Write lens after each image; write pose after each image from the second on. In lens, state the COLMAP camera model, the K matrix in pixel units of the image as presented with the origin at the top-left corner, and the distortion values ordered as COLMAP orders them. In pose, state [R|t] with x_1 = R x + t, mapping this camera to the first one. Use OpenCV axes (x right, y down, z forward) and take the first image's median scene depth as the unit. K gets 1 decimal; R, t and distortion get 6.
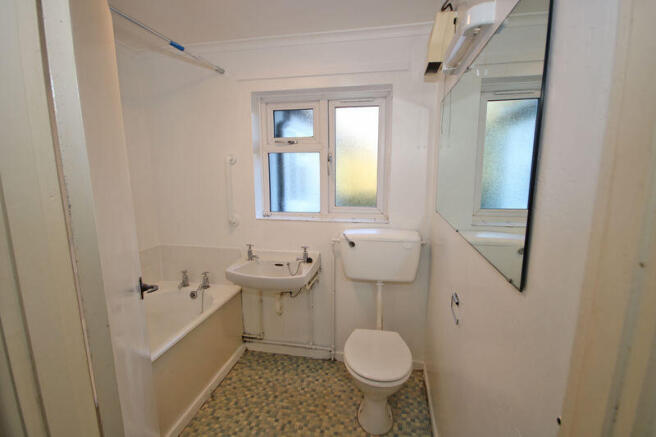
lens RADIAL K [[304.6, 0, 328.3], [0, 304.6, 221.6], [0, 0, 1]] dist [-0.000514, -0.000874]
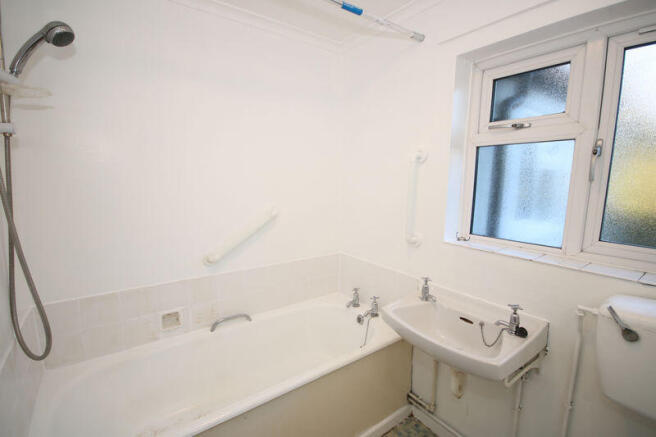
lens RADIAL K [[304.6, 0, 328.3], [0, 304.6, 221.6], [0, 0, 1]] dist [-0.000514, -0.000874]
pose [[0.738711, 0.109916, -0.664999, 0.023294], [-0.123170, 0.992014, 0.027145, -0.041492], [0.662672, 0.061856, 0.746351, 0.309513]]
